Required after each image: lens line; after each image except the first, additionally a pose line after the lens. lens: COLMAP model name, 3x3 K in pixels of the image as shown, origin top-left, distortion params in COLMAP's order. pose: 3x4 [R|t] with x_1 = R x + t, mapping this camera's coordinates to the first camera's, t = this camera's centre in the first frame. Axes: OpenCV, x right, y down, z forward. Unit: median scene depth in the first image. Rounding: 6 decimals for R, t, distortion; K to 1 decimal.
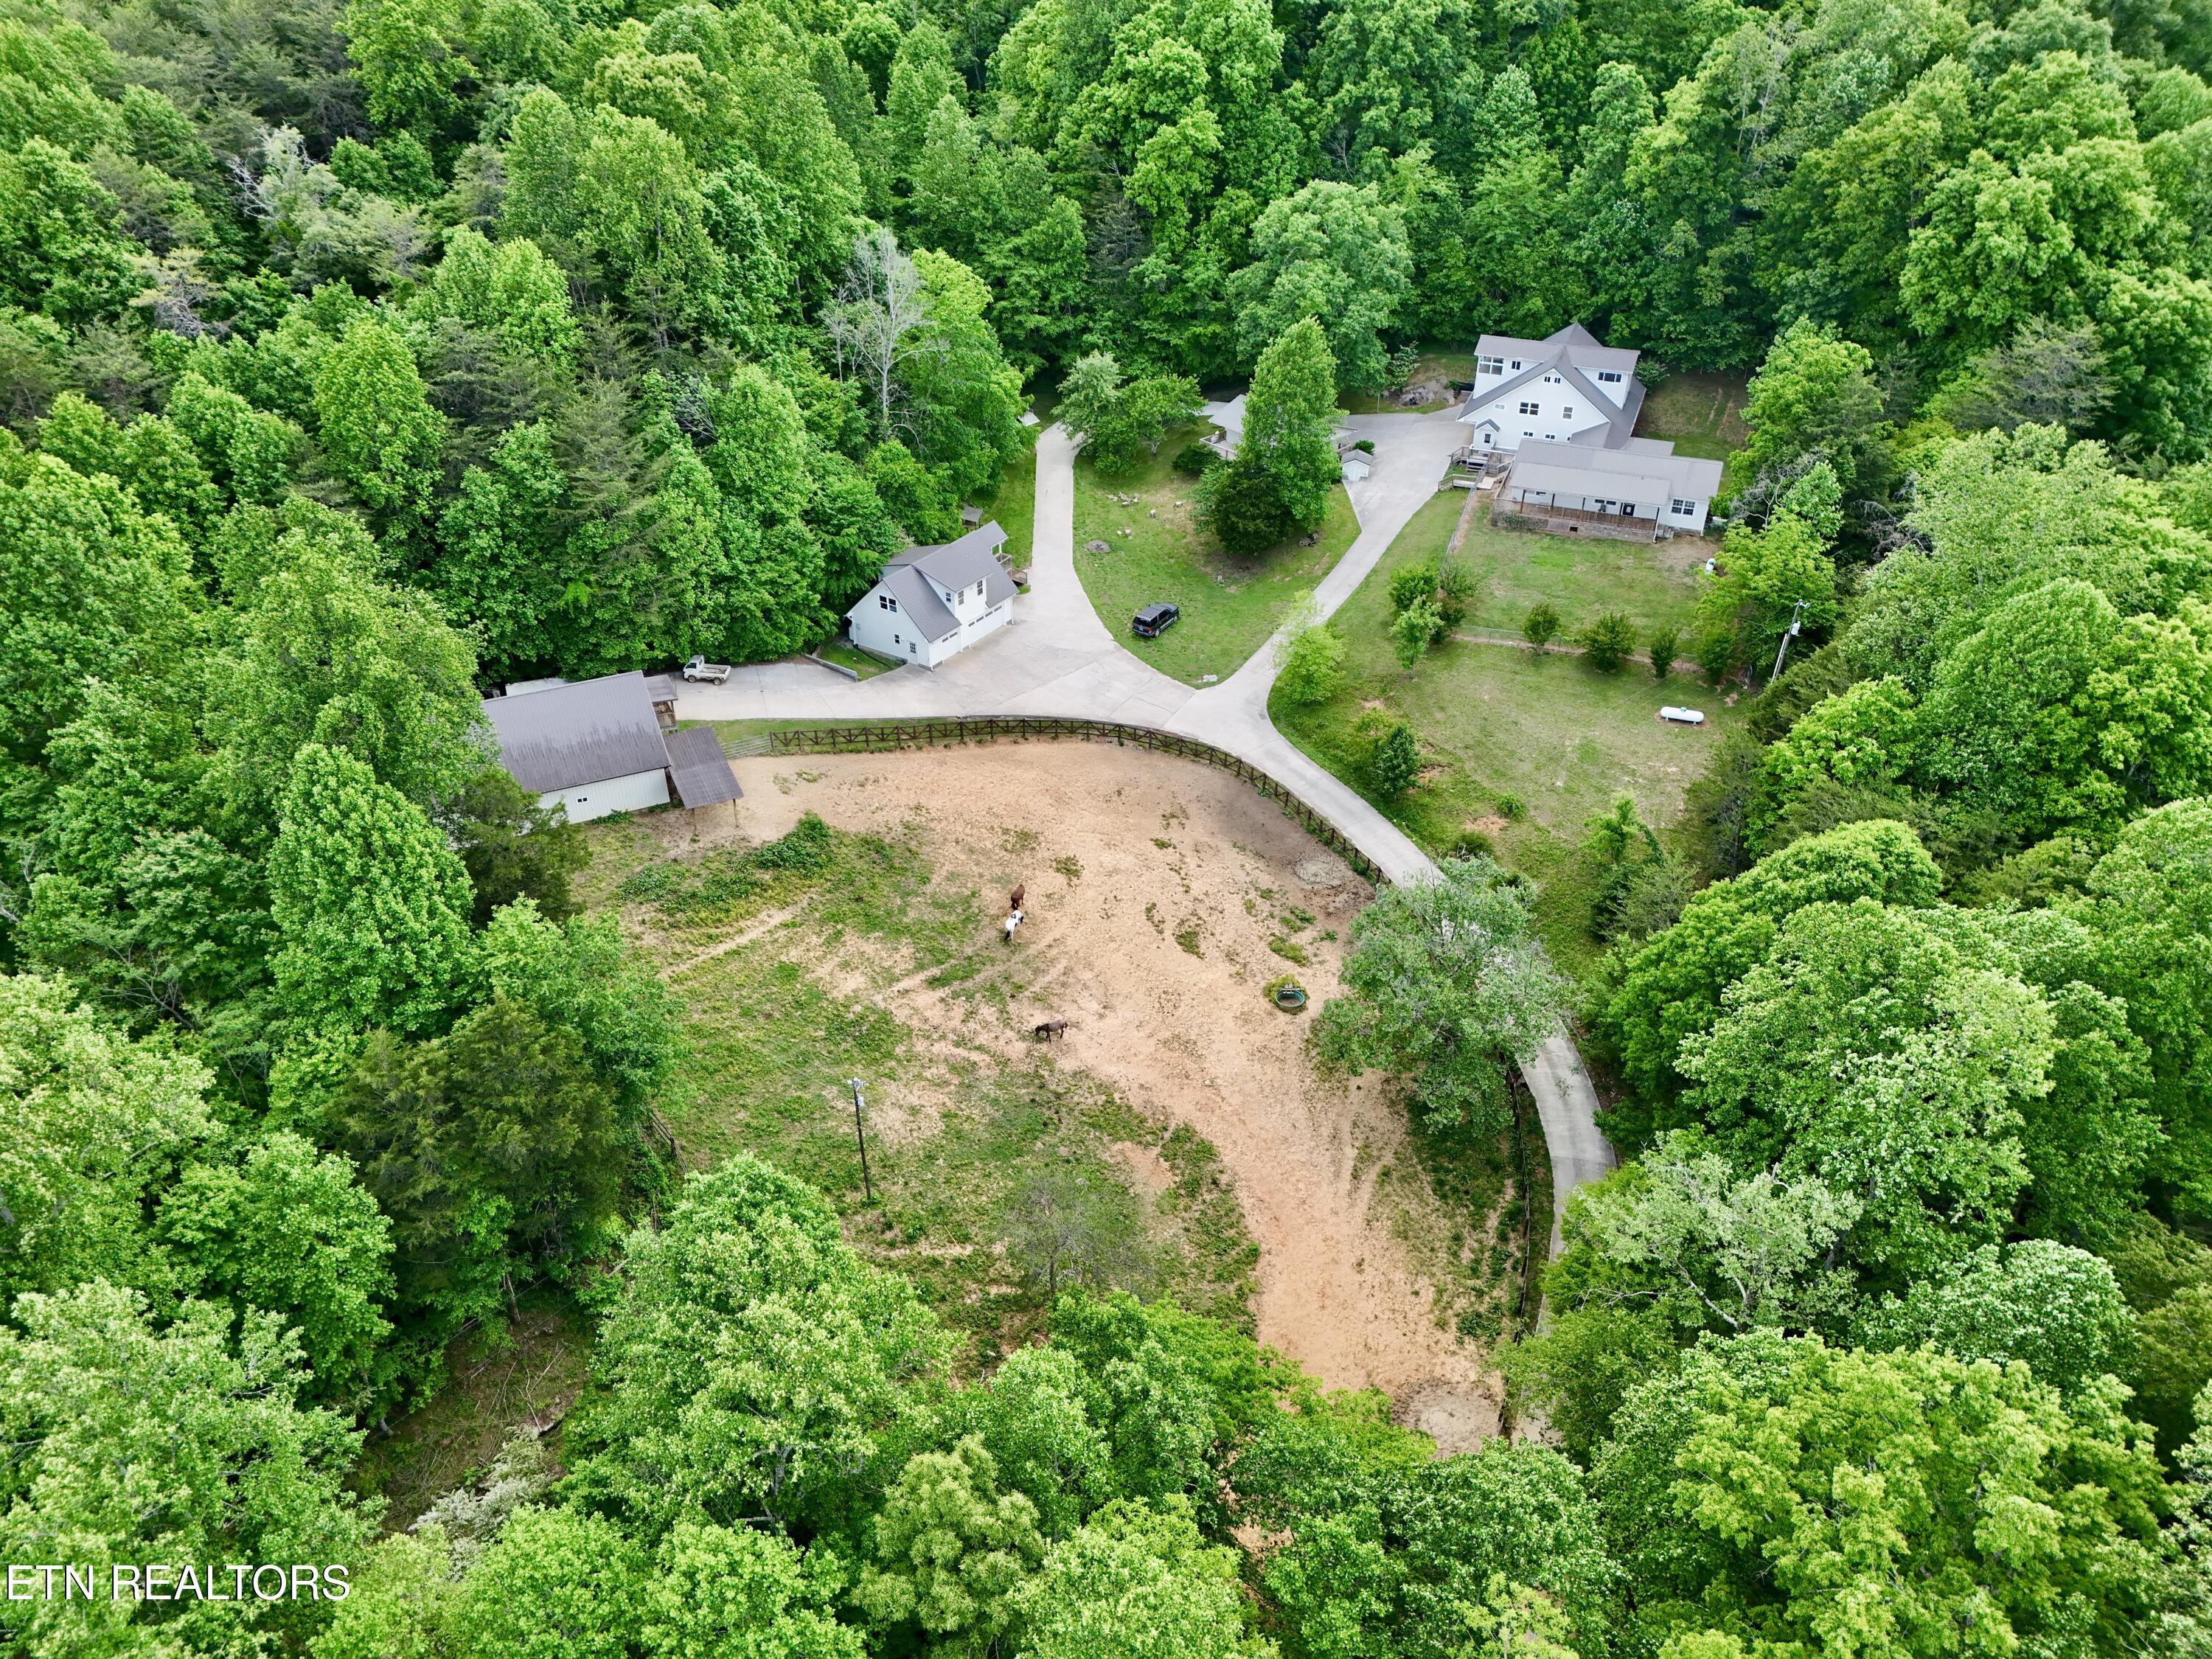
lens RADIAL K [[1660.1, 0, 1106.0], [0, 1660.1, 829.5], [0, 0, 1]] dist [0.057916, -0.059025]
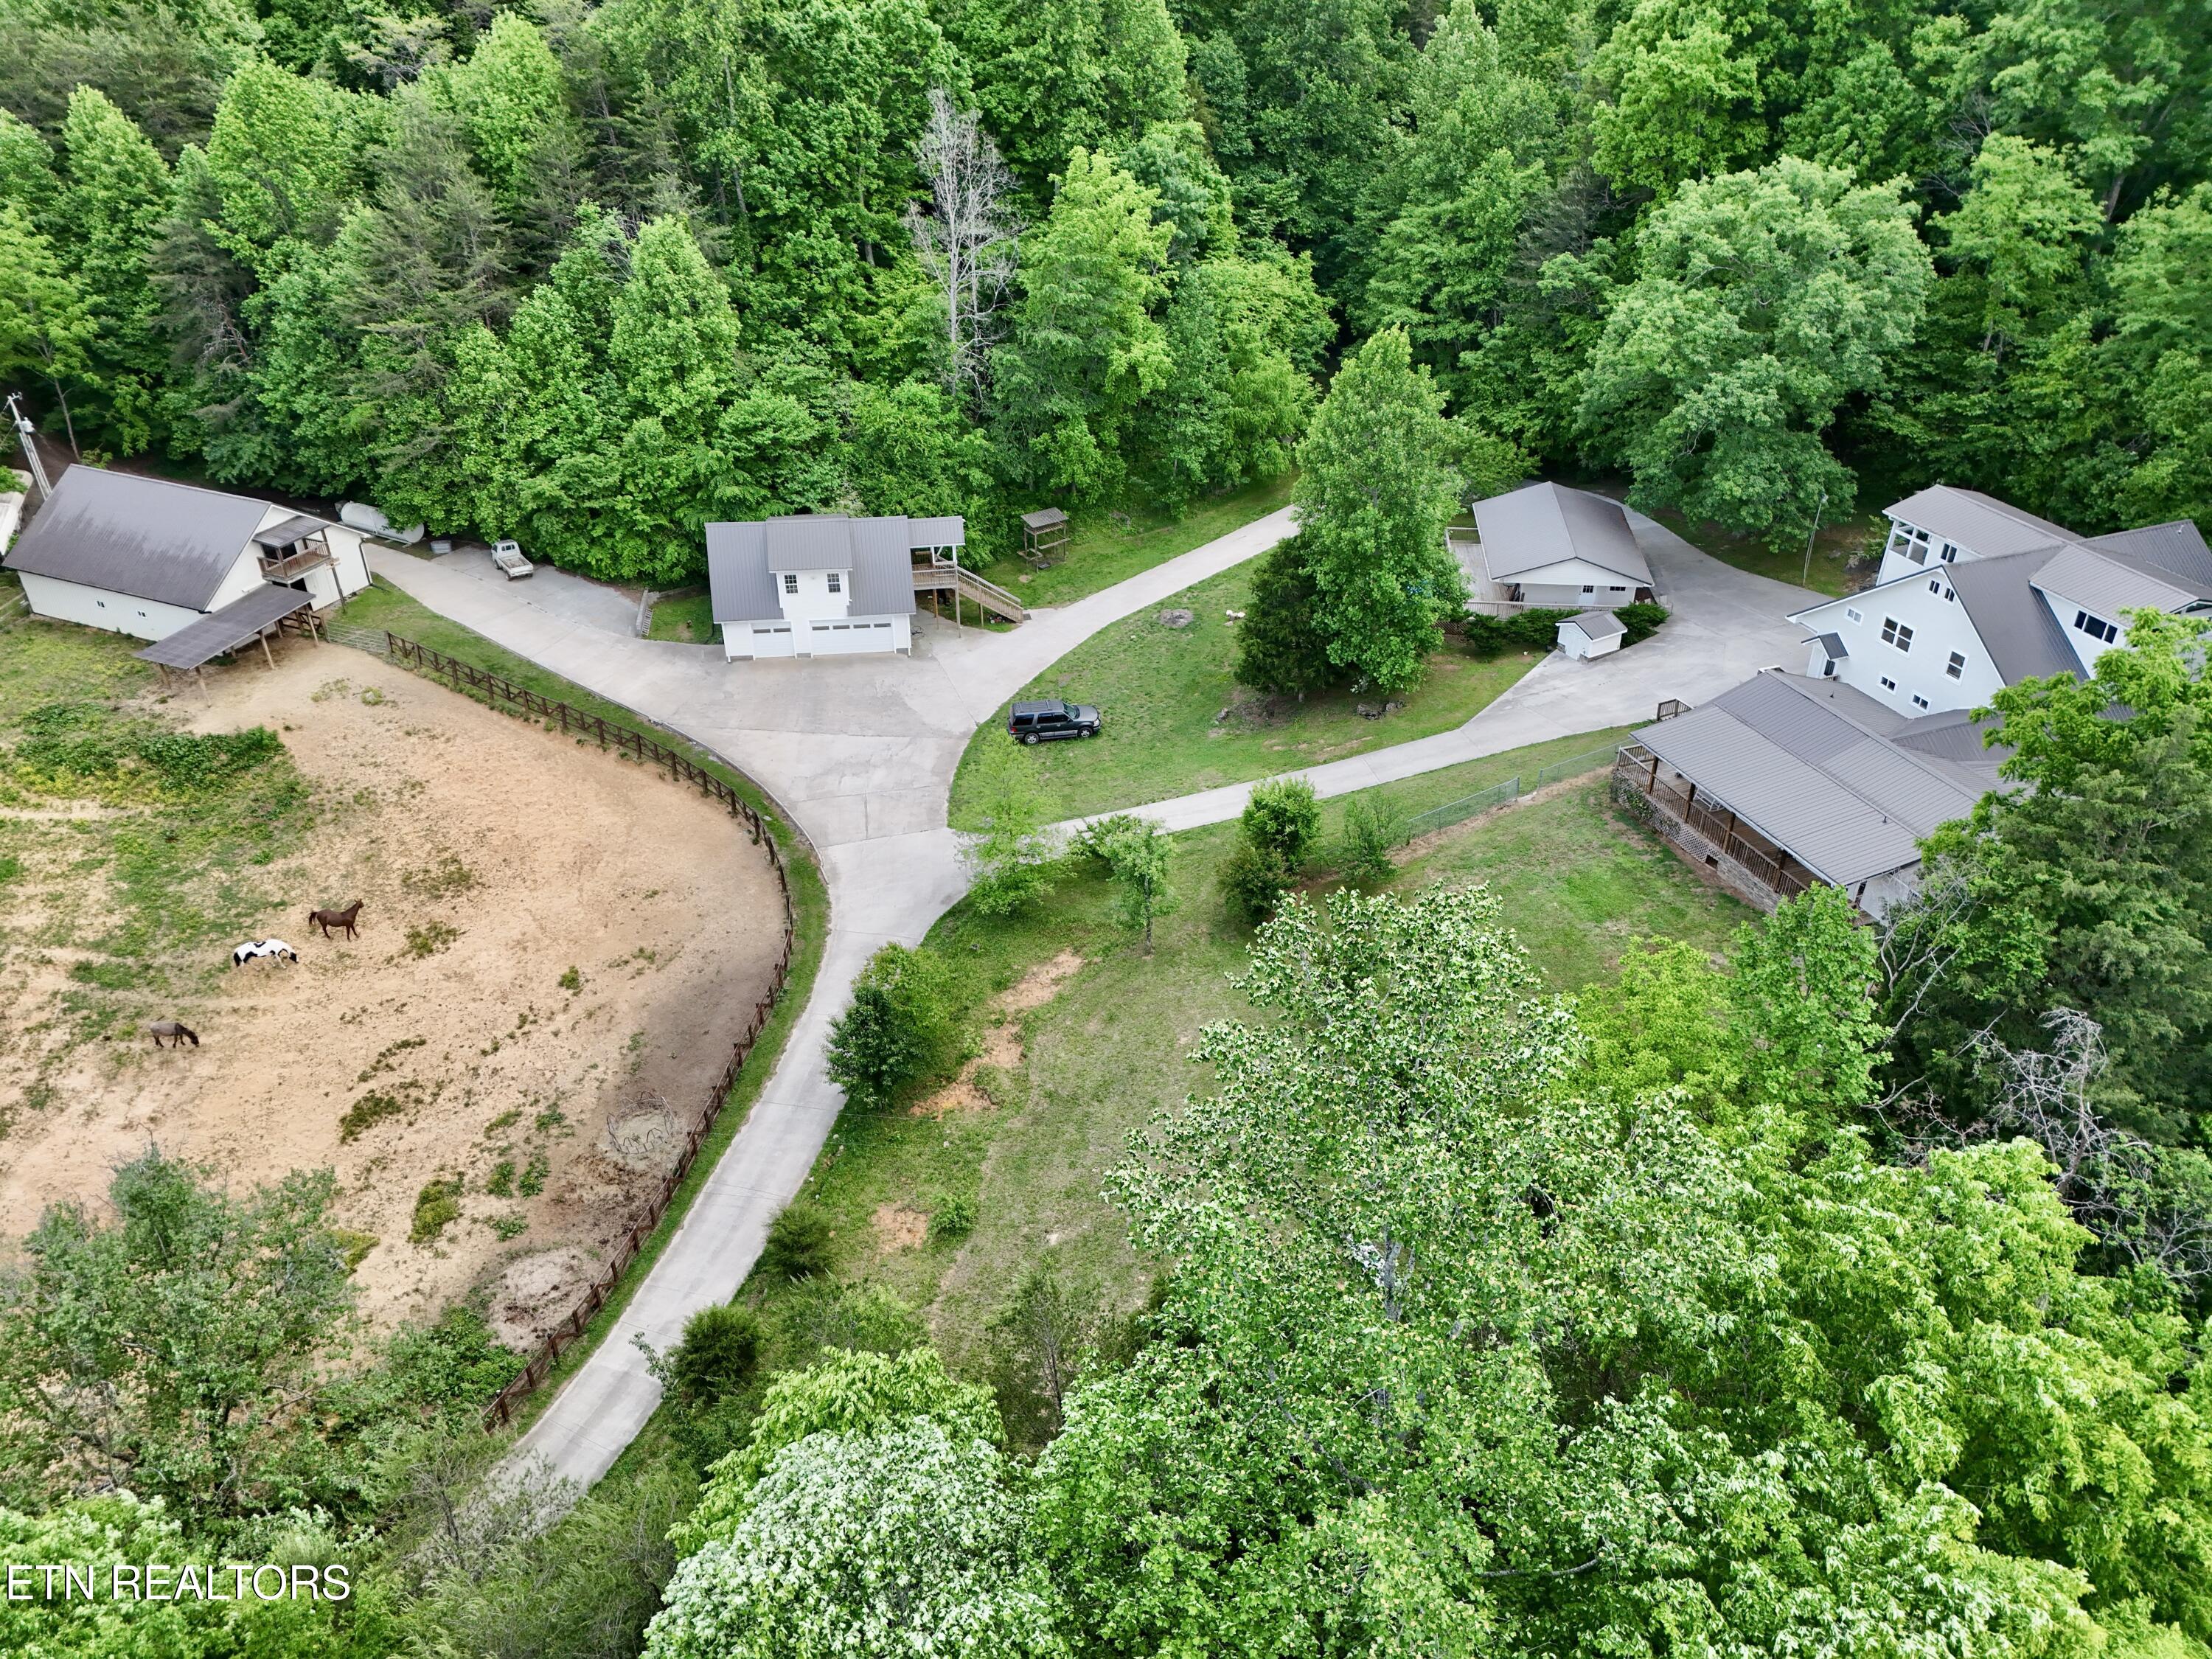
lens RADIAL K [[1660.1, 0, 1106.0], [0, 1660.1, 829.5], [0, 0, 1]] dist [0.057916, -0.059025]
pose [[0.666349, 0.392632, -0.633893, 0.589745], [-0.411110, 0.902700, 0.126971, -0.223345], [0.622068, 0.175992, 0.762928, 0.647068]]
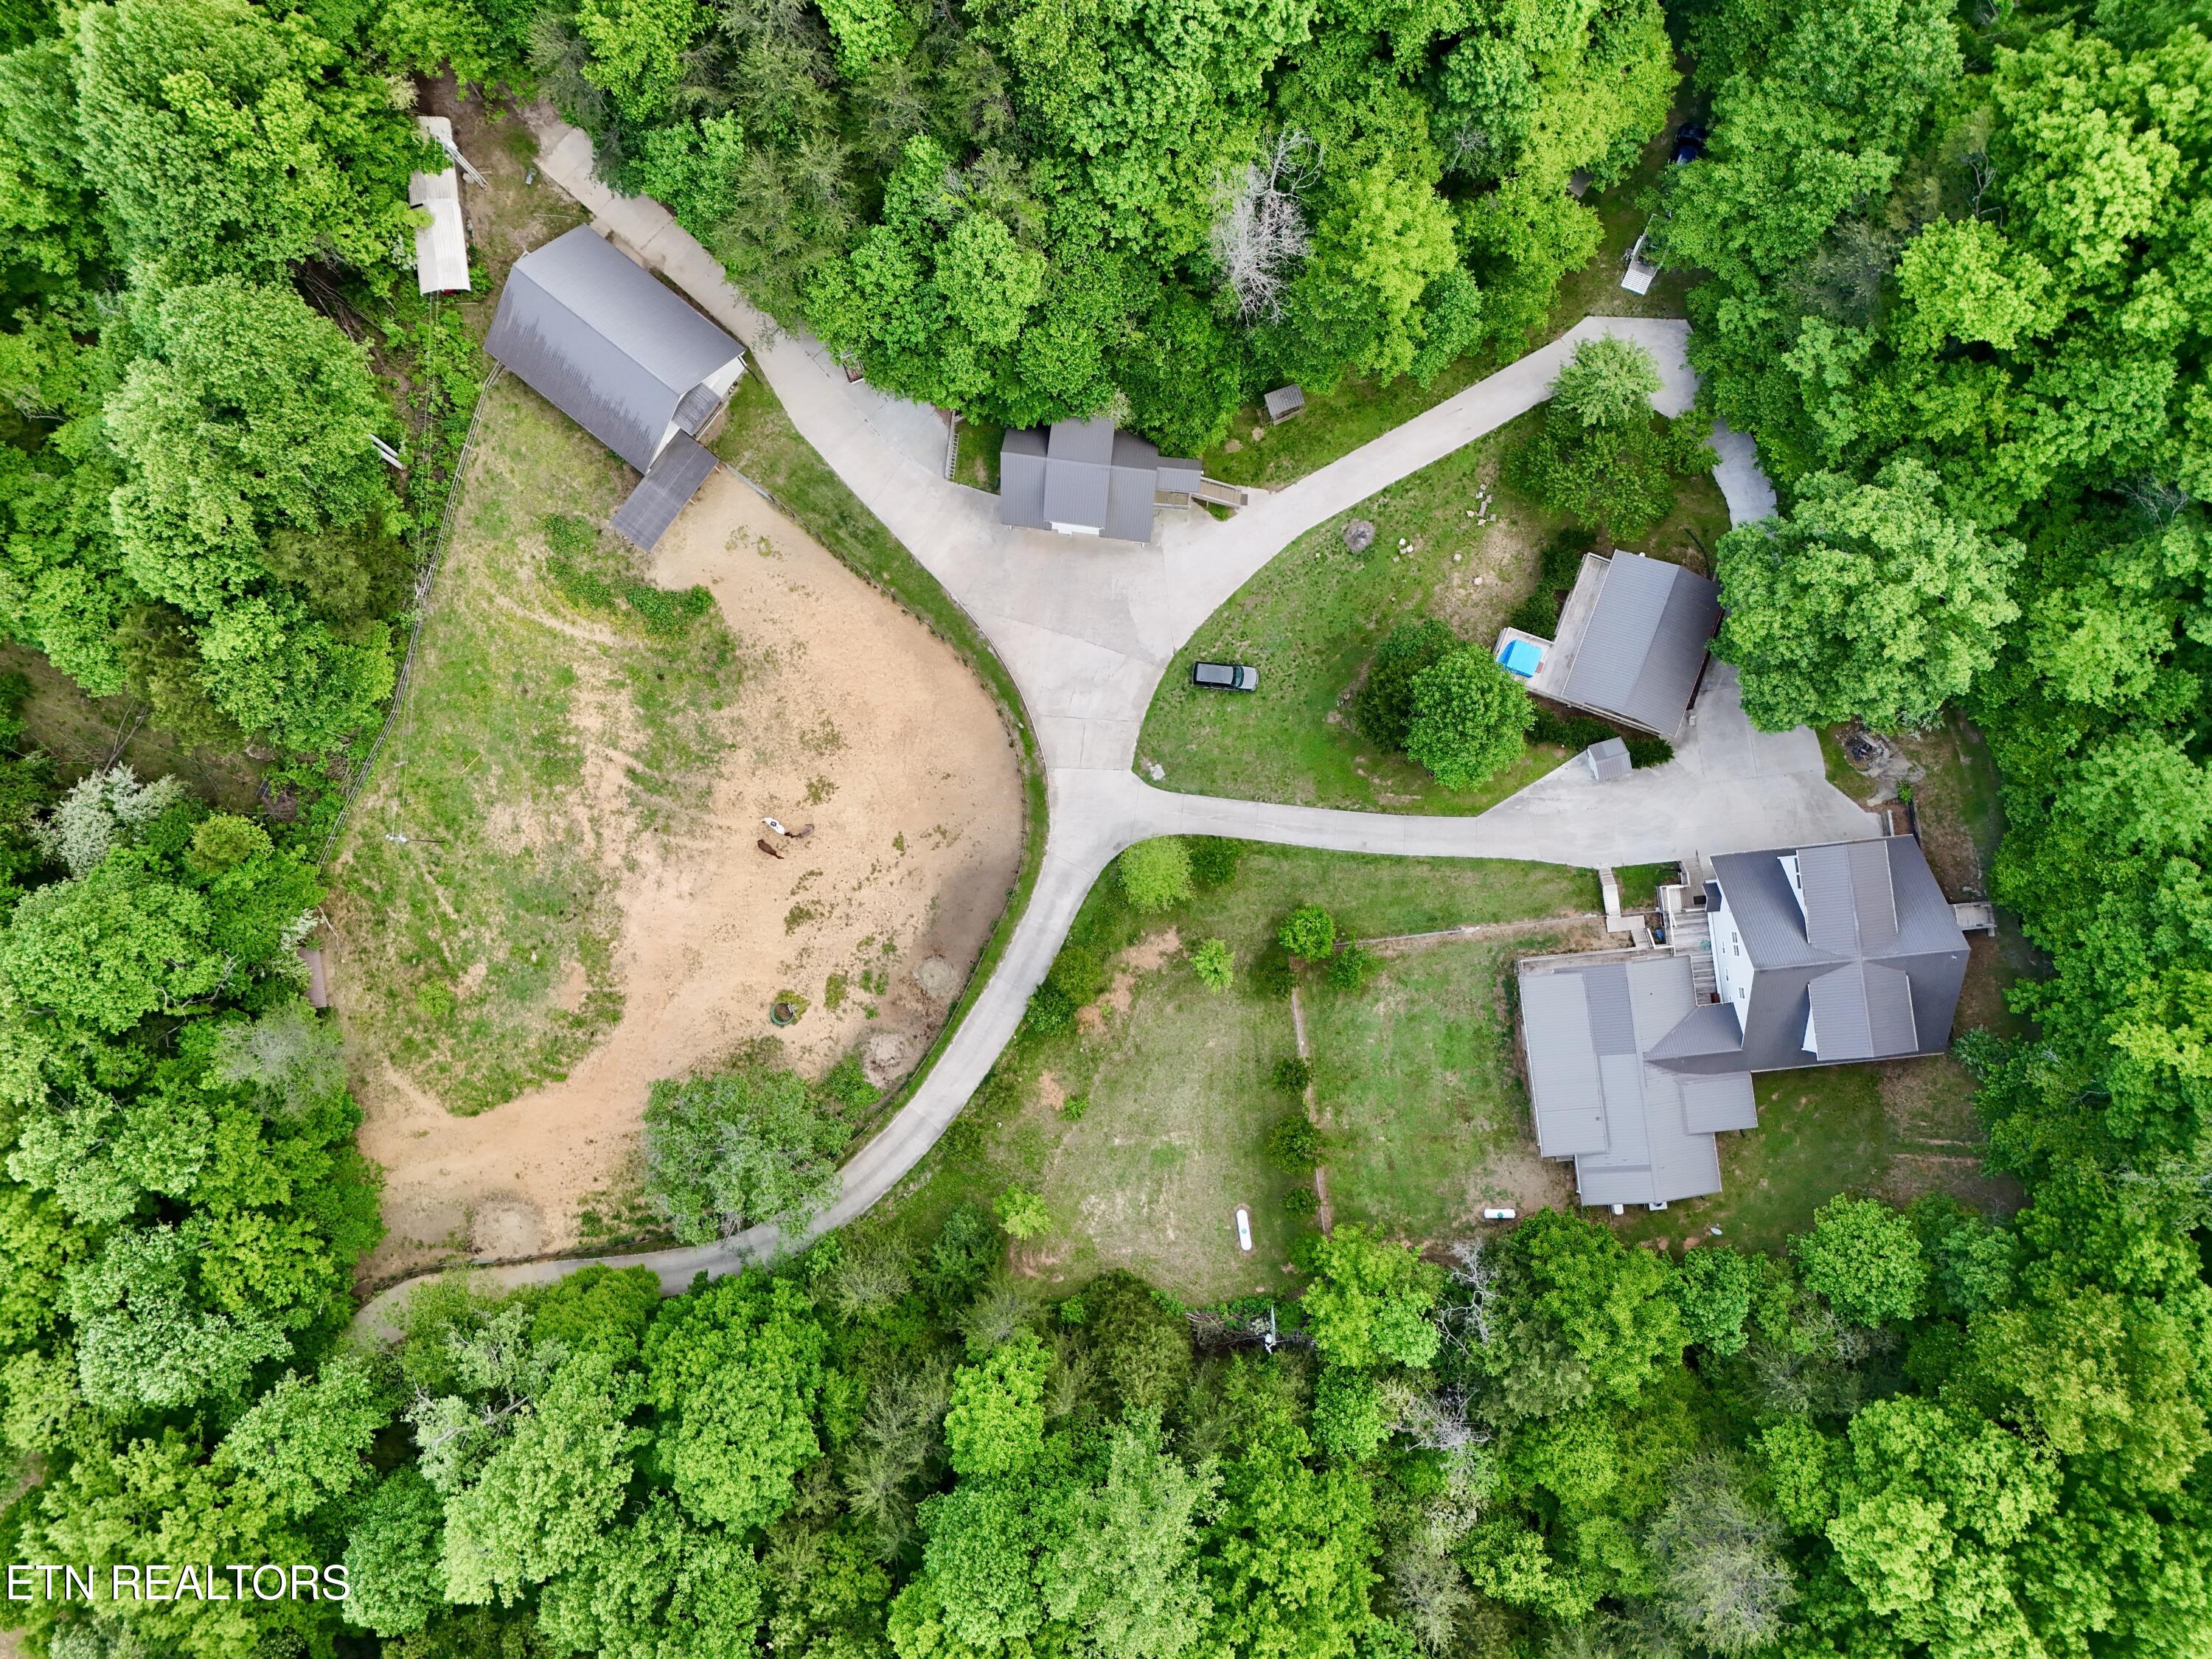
lens RADIAL K [[1660.1, 0, 1106.0], [0, 1660.1, 829.5], [0, 0, 1]] dist [0.057916, -0.059025]
pose [[0.454126, 0.890029, -0.040233, 0.140501], [-0.469059, 0.277236, 0.838525, -1.048958], [0.757465, -0.361924, 0.543376, 0.517988]]
